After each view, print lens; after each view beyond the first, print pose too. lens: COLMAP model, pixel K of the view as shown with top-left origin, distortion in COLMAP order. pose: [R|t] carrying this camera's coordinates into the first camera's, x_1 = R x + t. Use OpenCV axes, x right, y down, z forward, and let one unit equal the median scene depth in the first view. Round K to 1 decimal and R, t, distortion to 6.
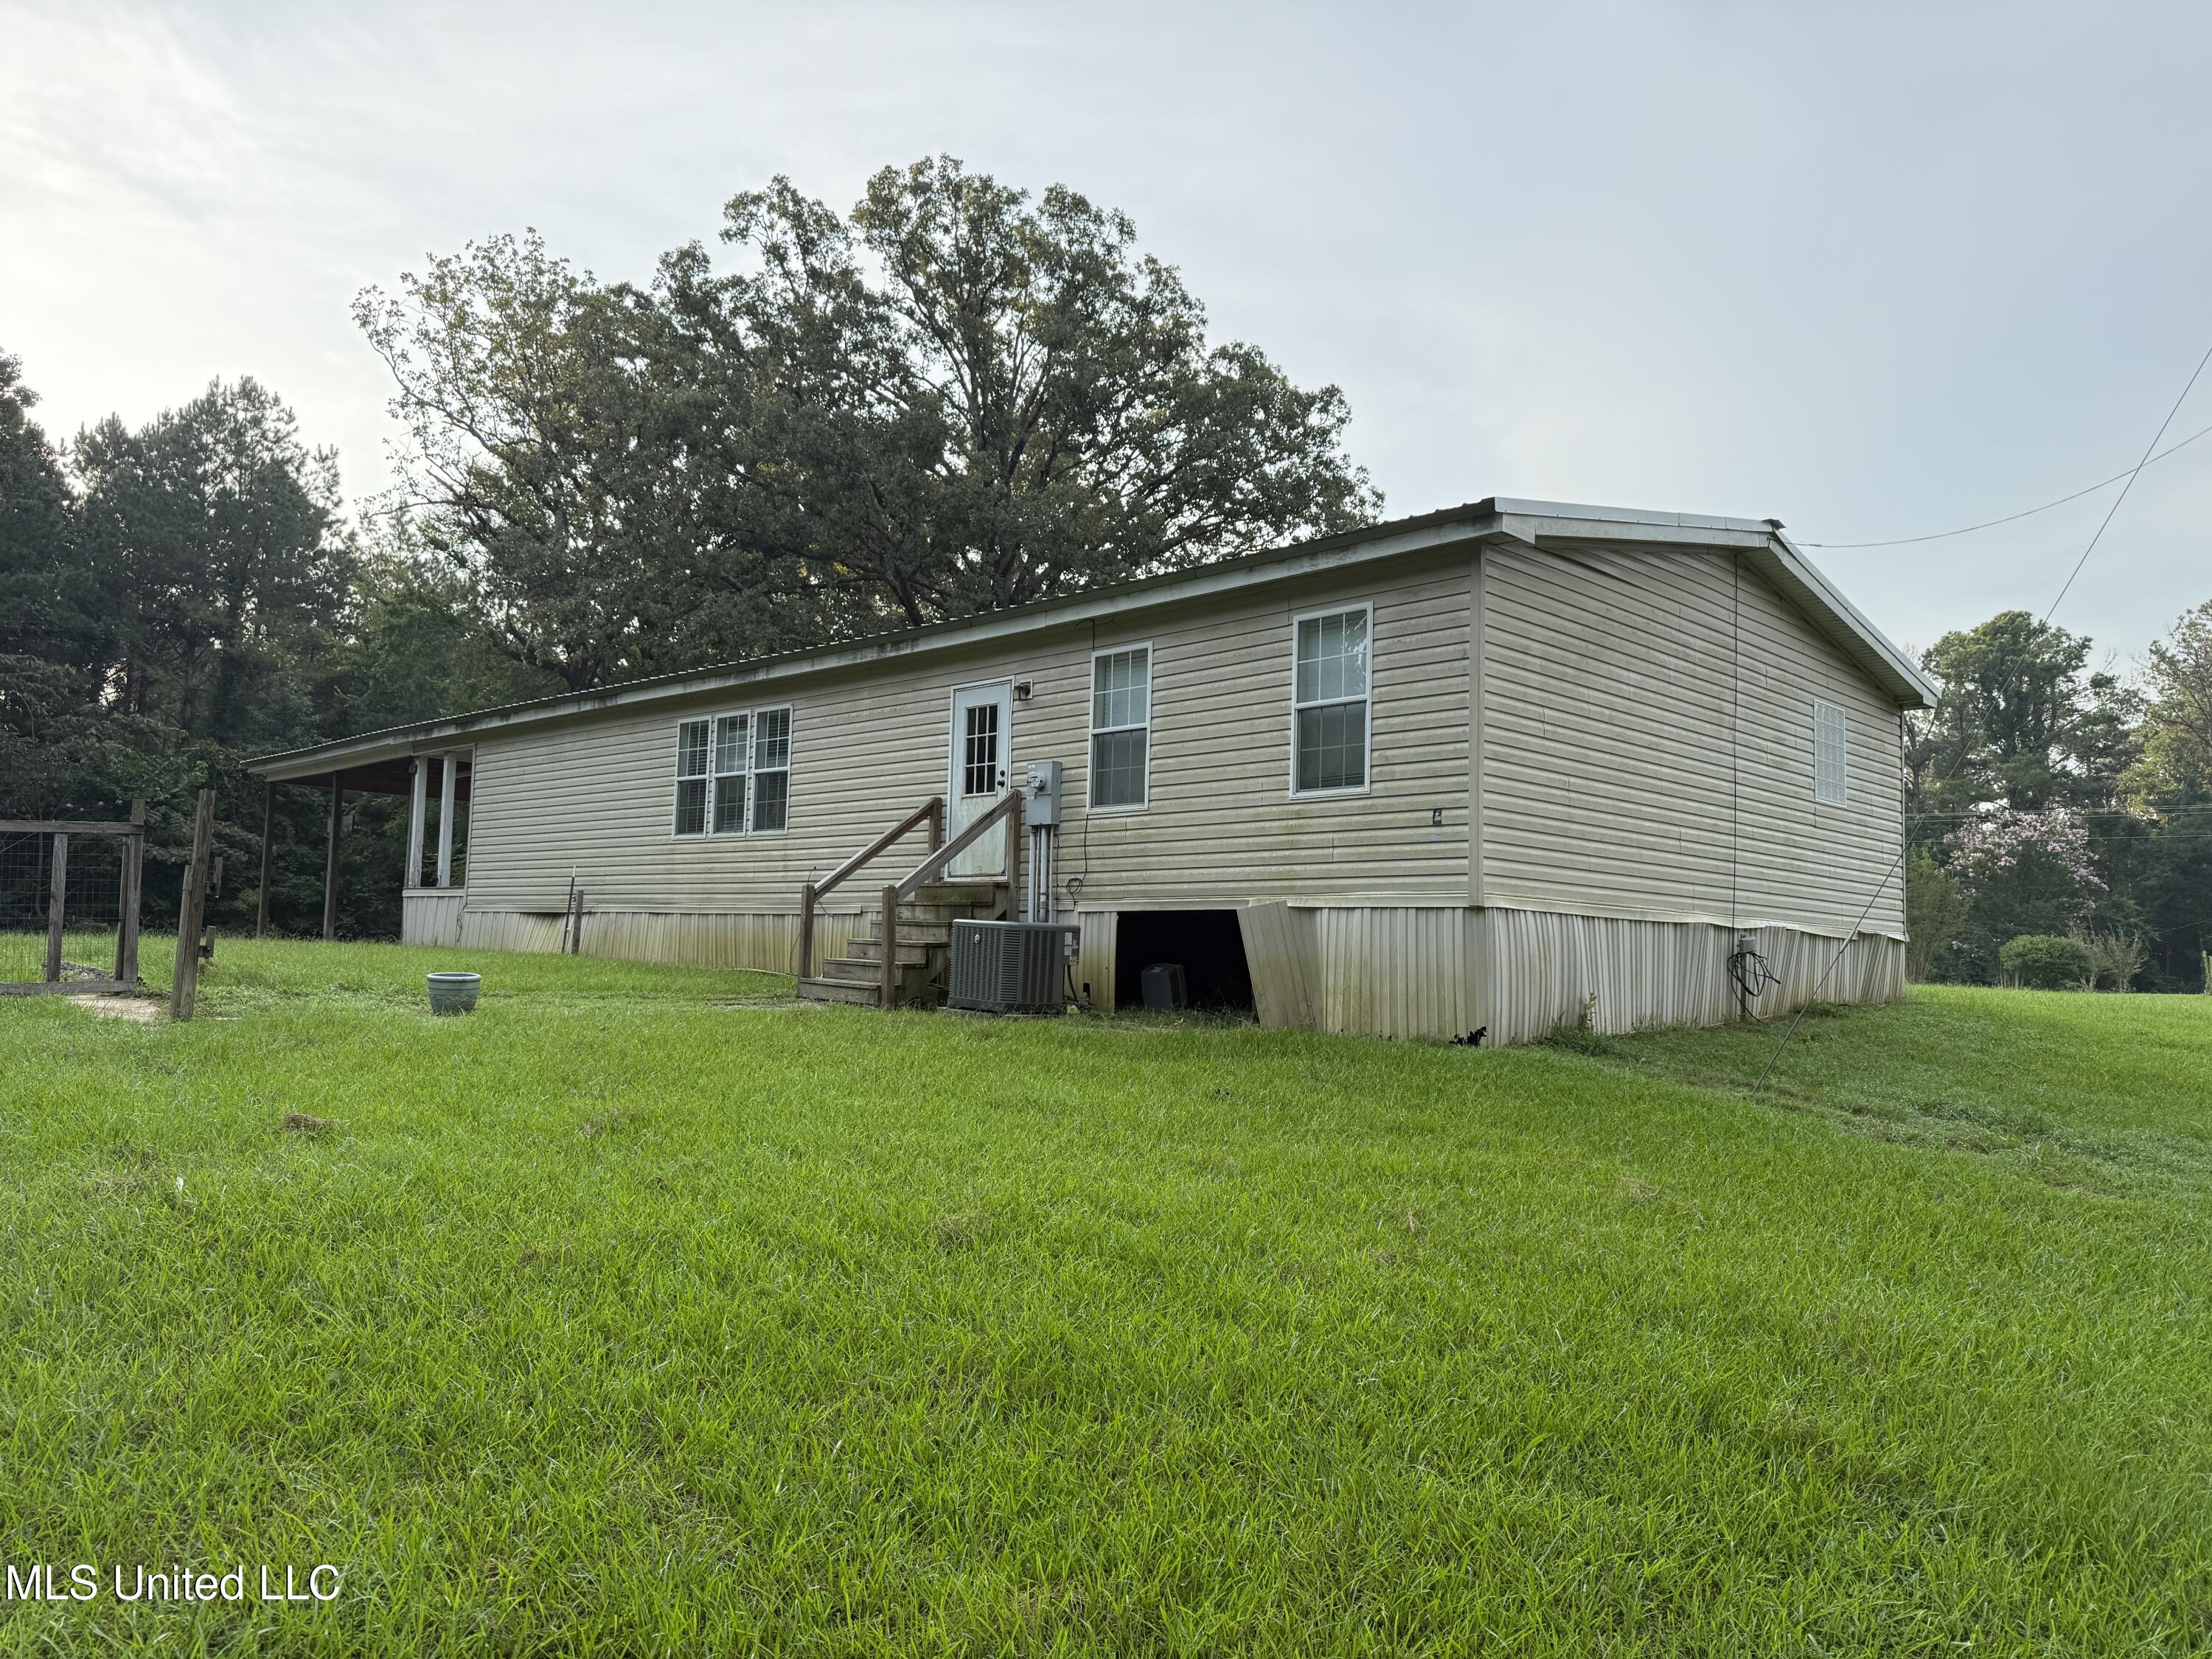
lens RADIAL K [[1551.1, 0, 1106.0], [0, 1551.1, 829.5], [0, 0, 1]] dist [0.098994, -0.114503]
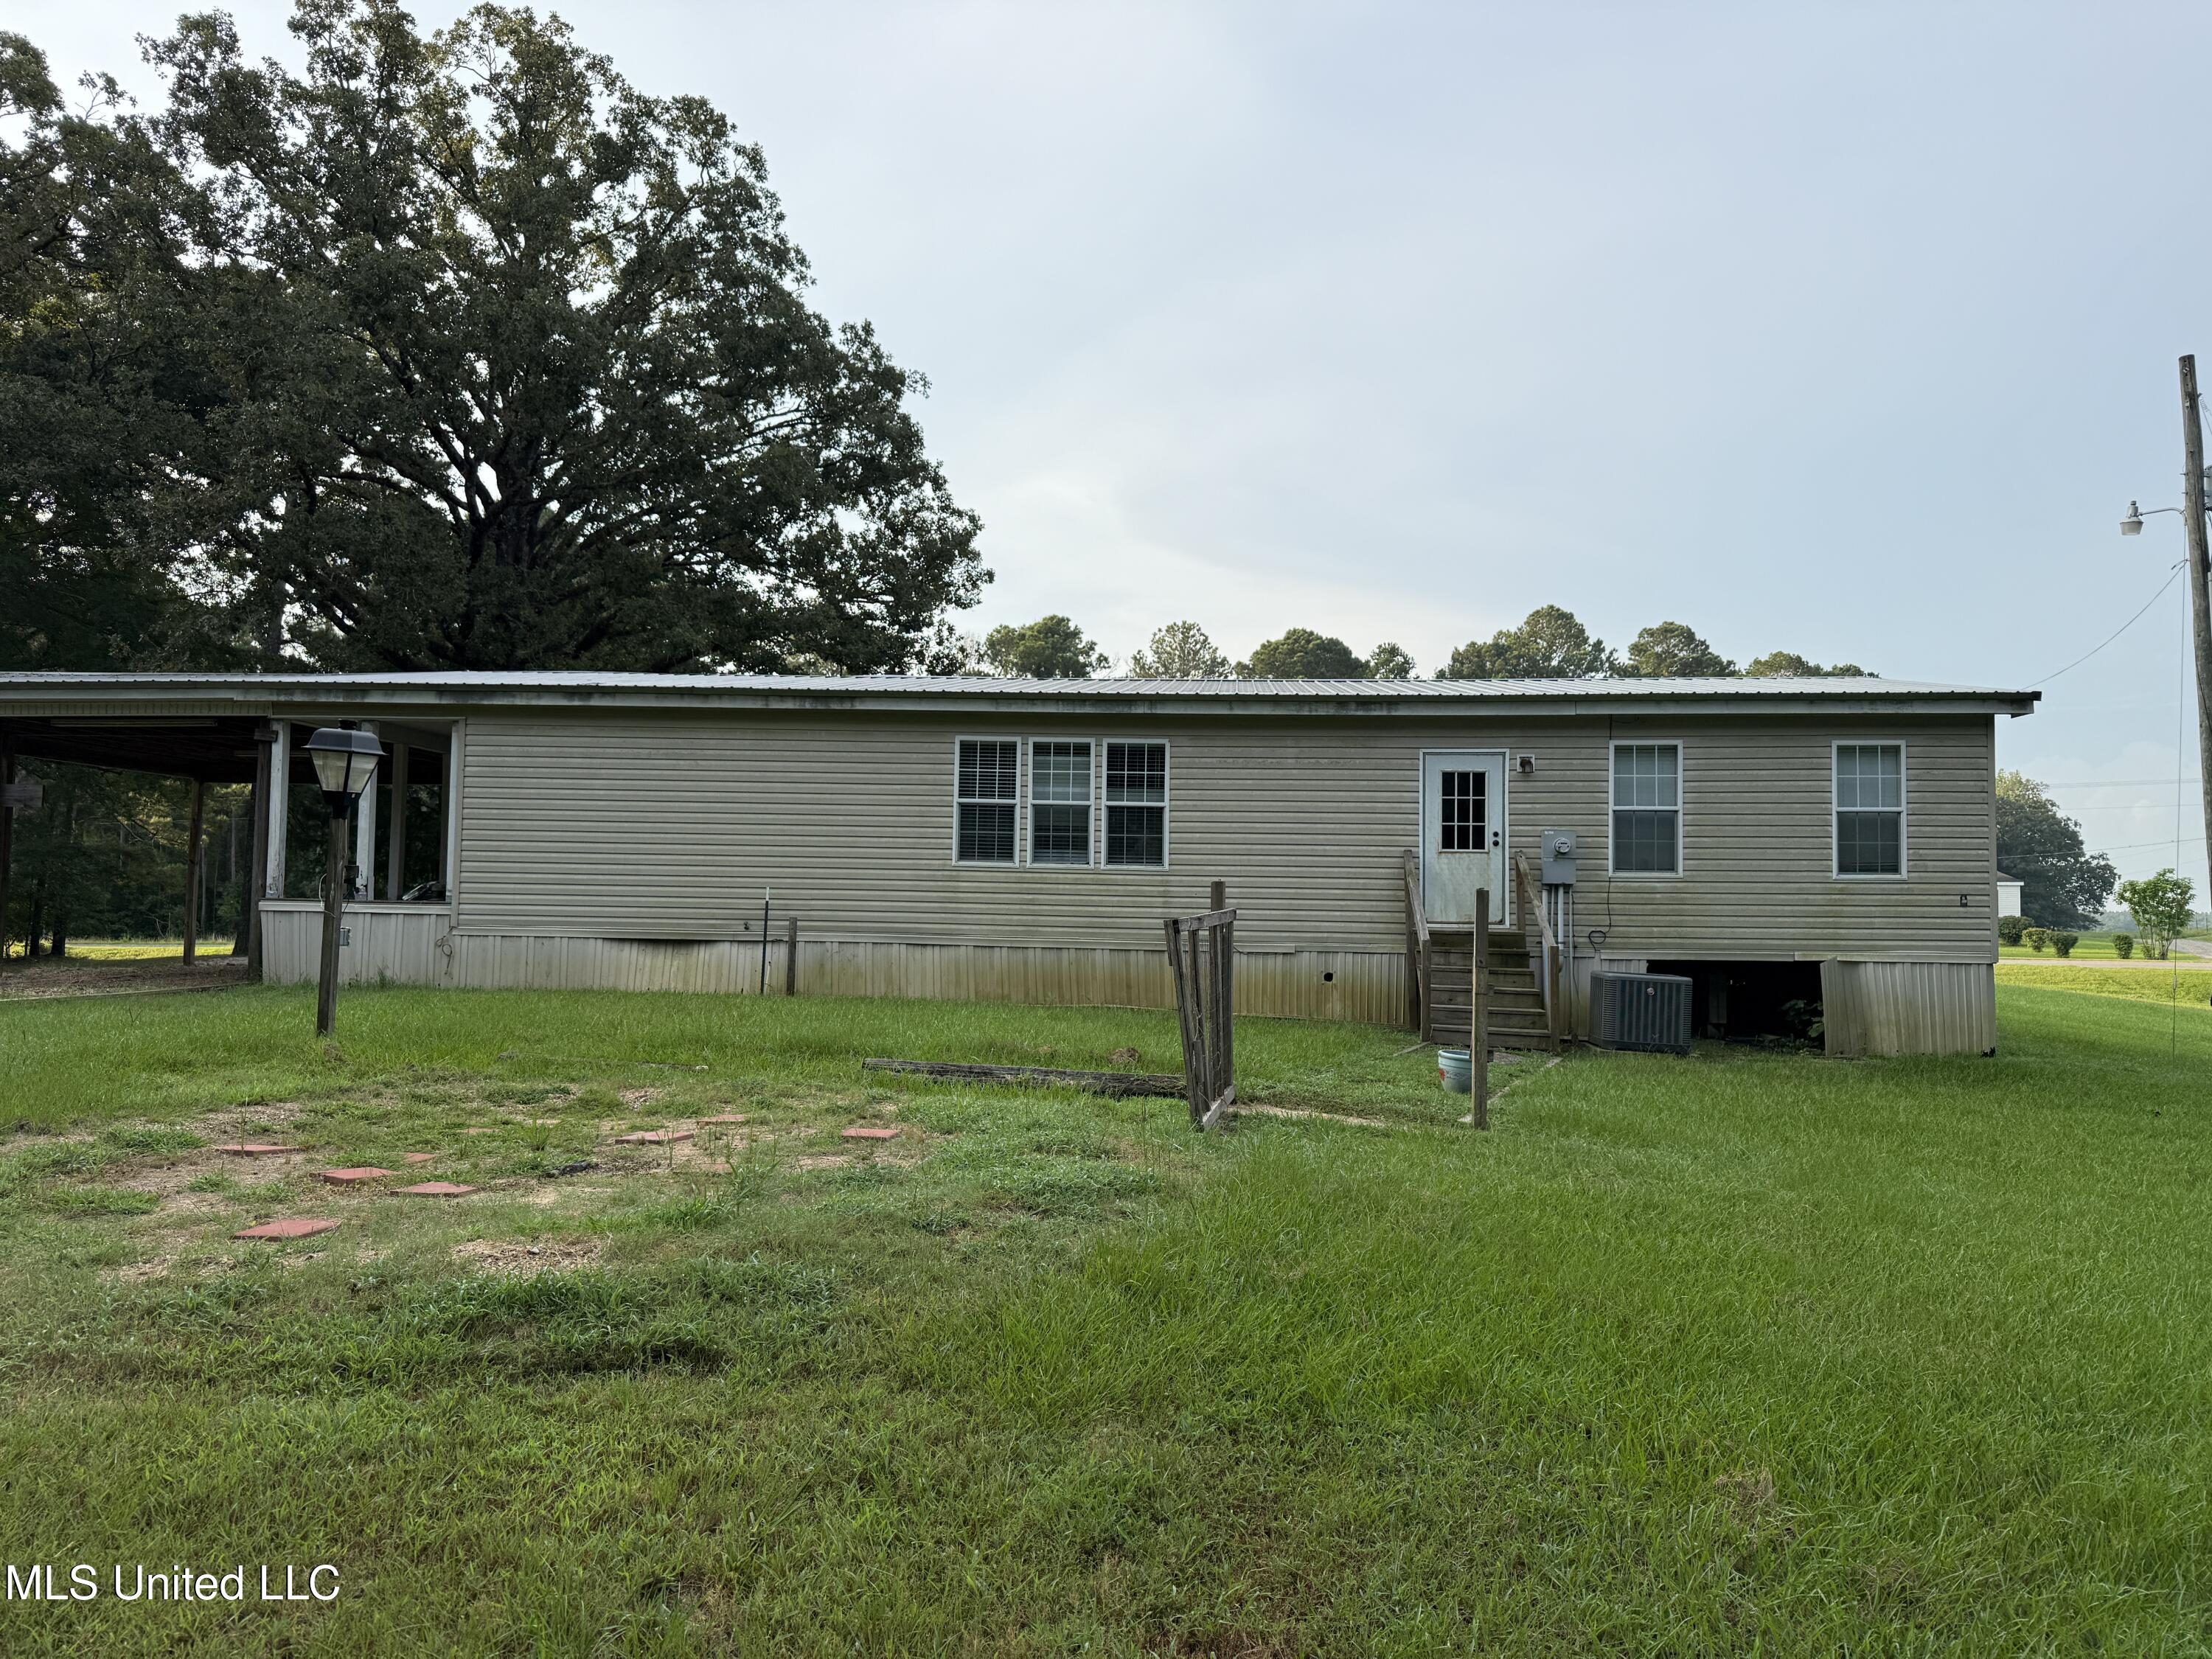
lens RADIAL K [[1551.1, 0, 1106.0], [0, 1551.1, 829.5], [0, 0, 1]] dist [0.098994, -0.114503]
pose [[0.774972, 0.021264, 0.631638, -0.998626], [-0.049488, 0.998407, 0.027107, -0.055830], [-0.630055, -0.052265, 0.774790, 0.291892]]
